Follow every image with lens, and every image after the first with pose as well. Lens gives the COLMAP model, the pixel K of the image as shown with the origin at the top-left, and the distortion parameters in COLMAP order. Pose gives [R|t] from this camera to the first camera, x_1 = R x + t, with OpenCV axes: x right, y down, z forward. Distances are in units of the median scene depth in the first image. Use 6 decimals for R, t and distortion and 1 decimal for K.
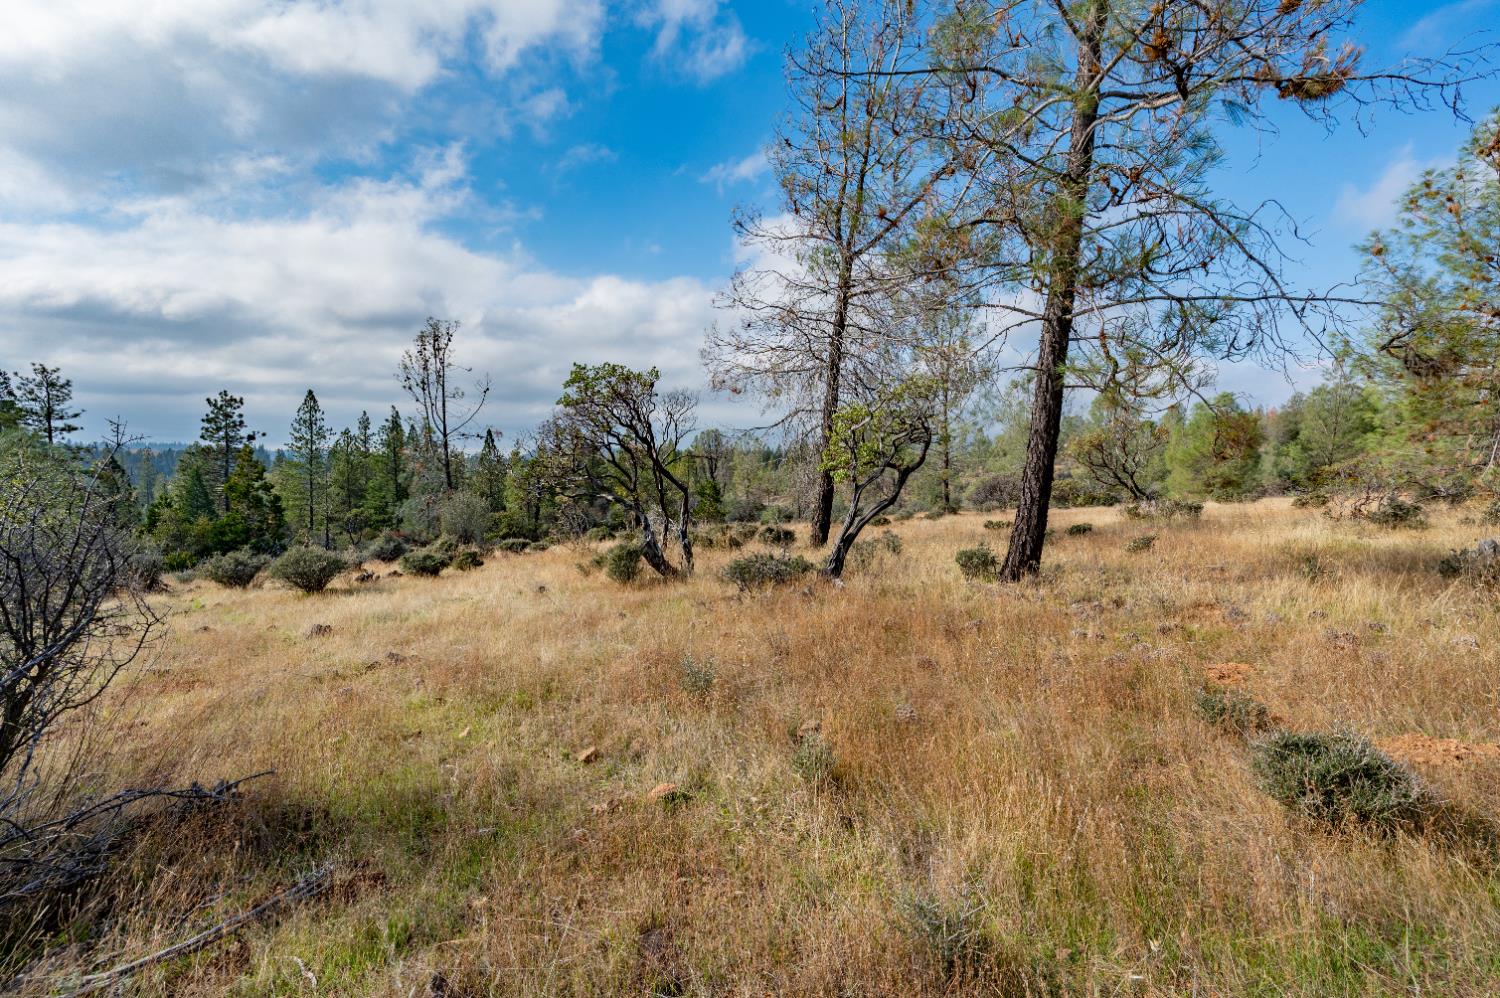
lens RADIAL K [[590.6, 0, 750.0], [0, 590.6, 499.0], [0, 0, 1]] dist [0.000344, 0.000236]
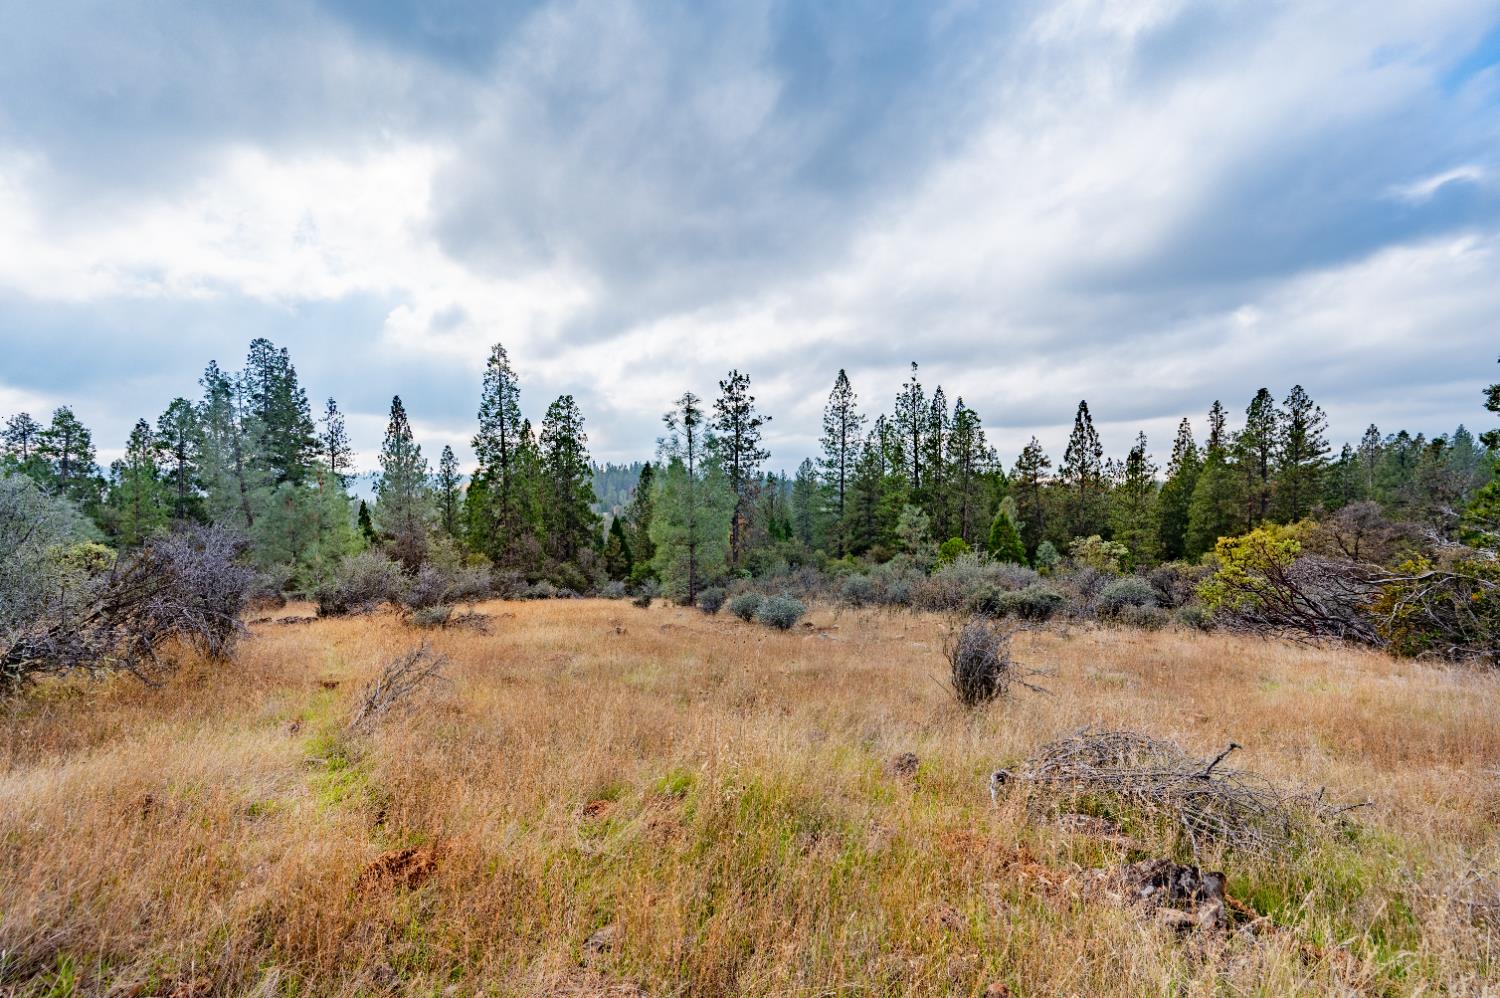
lens RADIAL K [[590.6, 0, 750.0], [0, 590.6, 499.0], [0, 0, 1]] dist [0.000344, 0.000236]
pose [[0.559537, -0.004023, -0.828795, -0.184977], [-0.034811, 0.998992, -0.028351, 0.021879], [0.828074, 0.044714, 0.558833, 0.551205]]
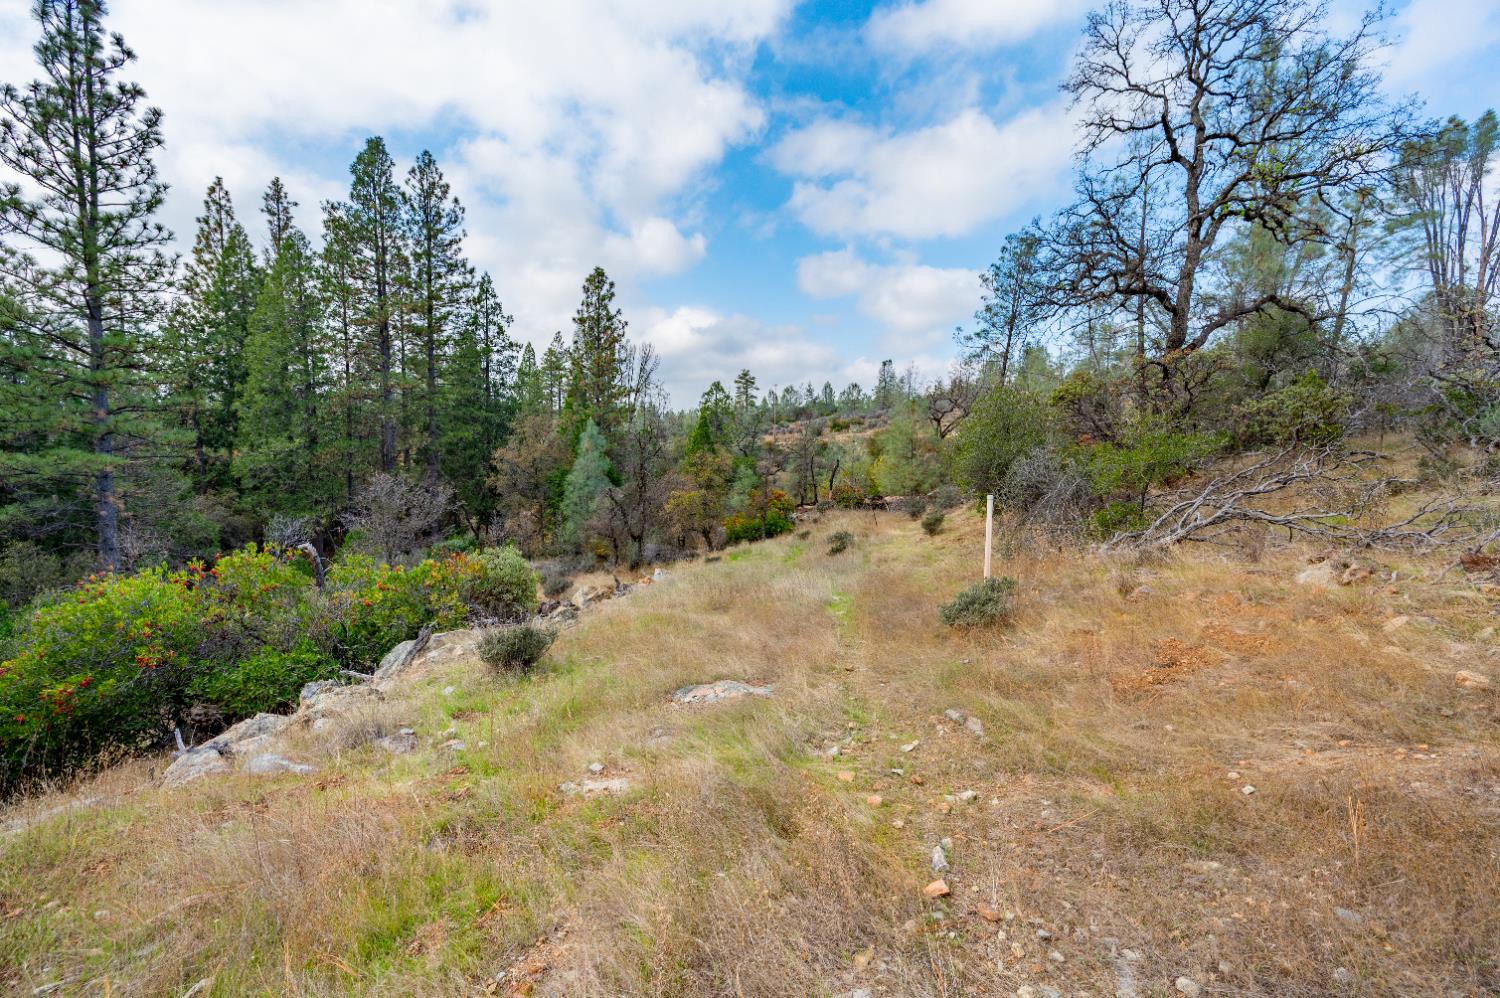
lens RADIAL K [[590.6, 0, 750.0], [0, 590.6, 499.0], [0, 0, 1]] dist [0.000344, 0.000236]
pose [[0.916702, -0.027907, 0.398596, -0.414053], [0.015684, 0.999302, 0.033893, 0.093793], [-0.399264, -0.024819, 0.916500, 1.115603]]
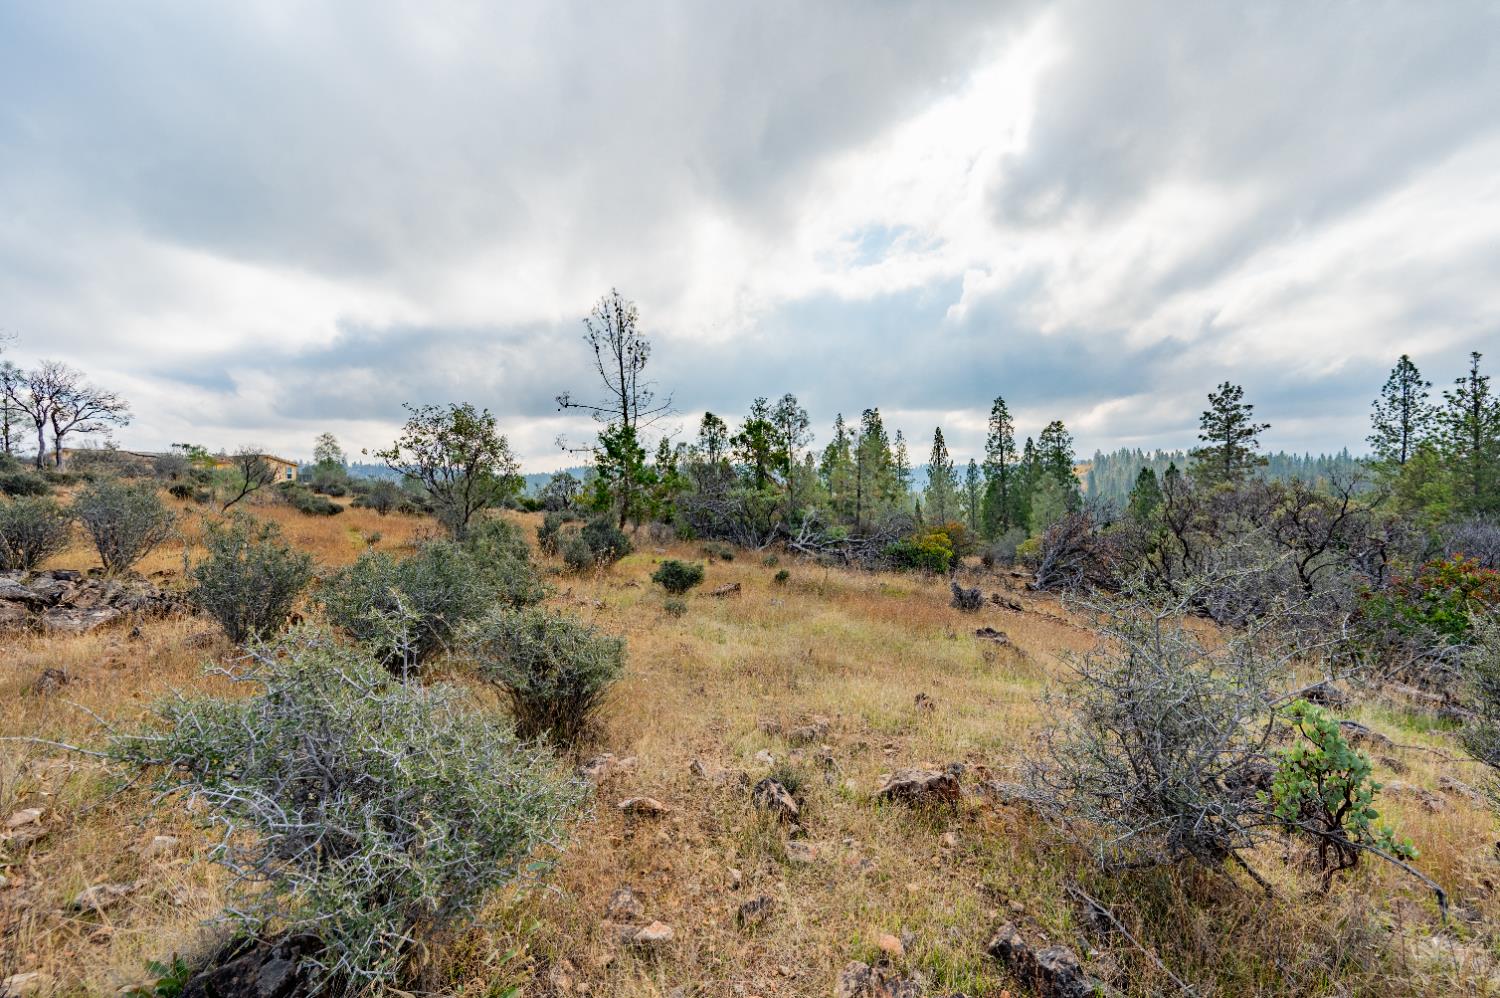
lens RADIAL K [[590.6, 0, 750.0], [0, 590.6, 499.0], [0, 0, 1]] dist [0.000344, 0.000236]
pose [[-0.256395, 0.015247, -0.966452, 0.139257], [-0.044013, 0.998654, 0.027432, -0.002363], [0.965569, 0.049570, -0.255379, 0.541252]]
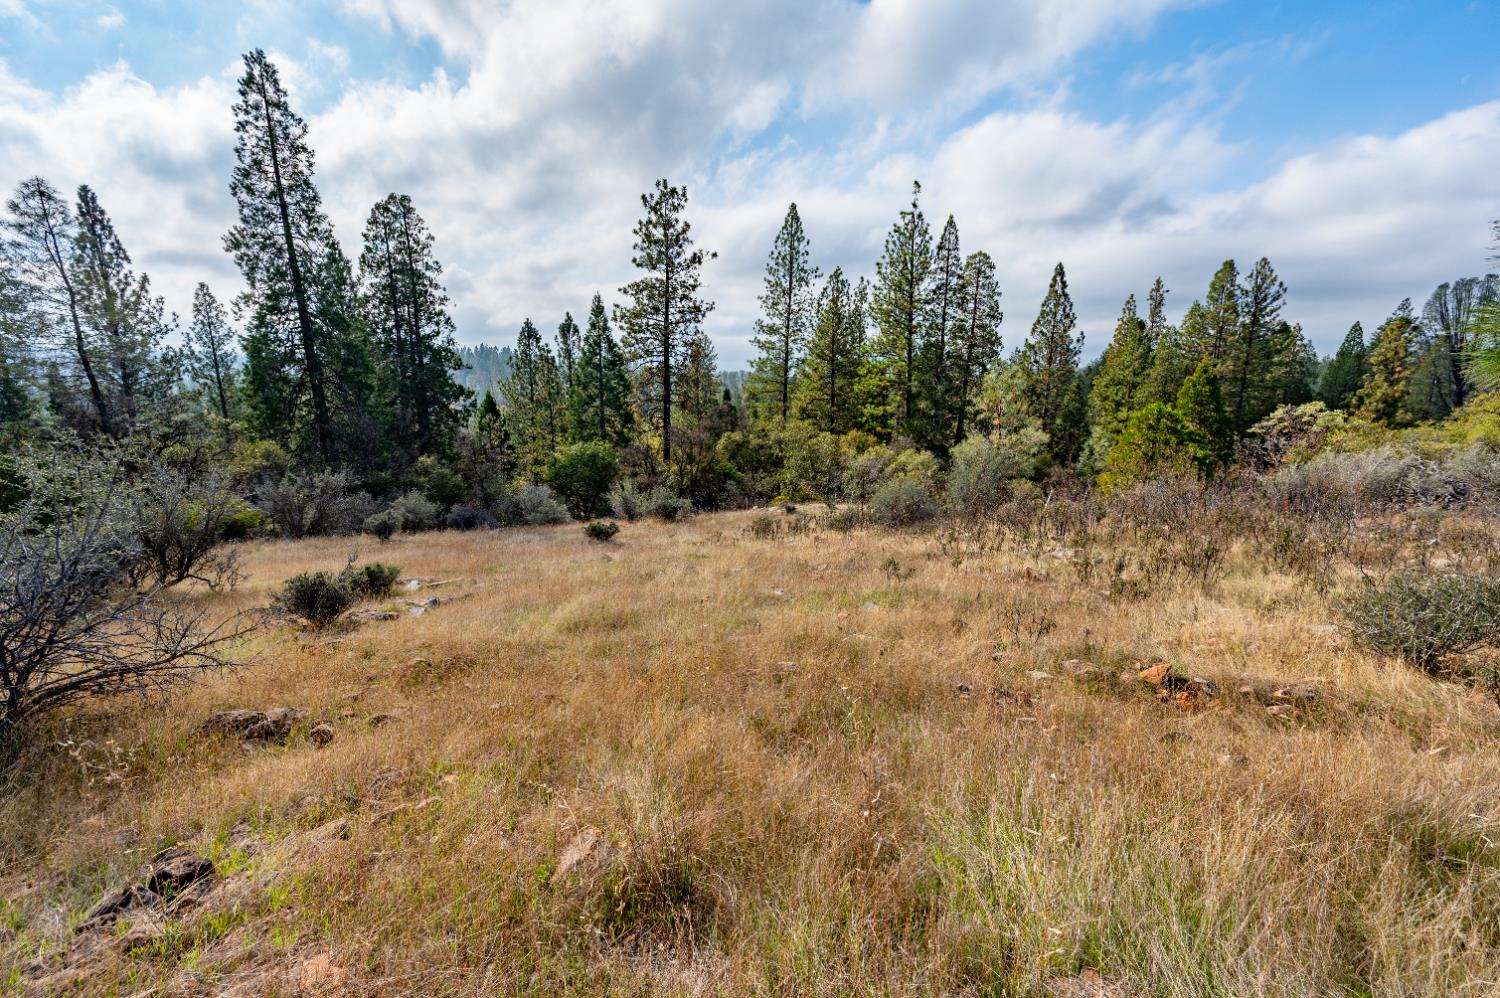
lens RADIAL K [[594.3, 0, 753.9], [0, 594.3, 494.9], [0, 0, 1]] dist [0.002004, -0.000038]
pose [[0.734935, 0.117529, -0.667875, -0.388778], [-0.038312, 0.990490, 0.132143, 0.044521], [0.677054, -0.071529, 0.732449, 0.597797]]
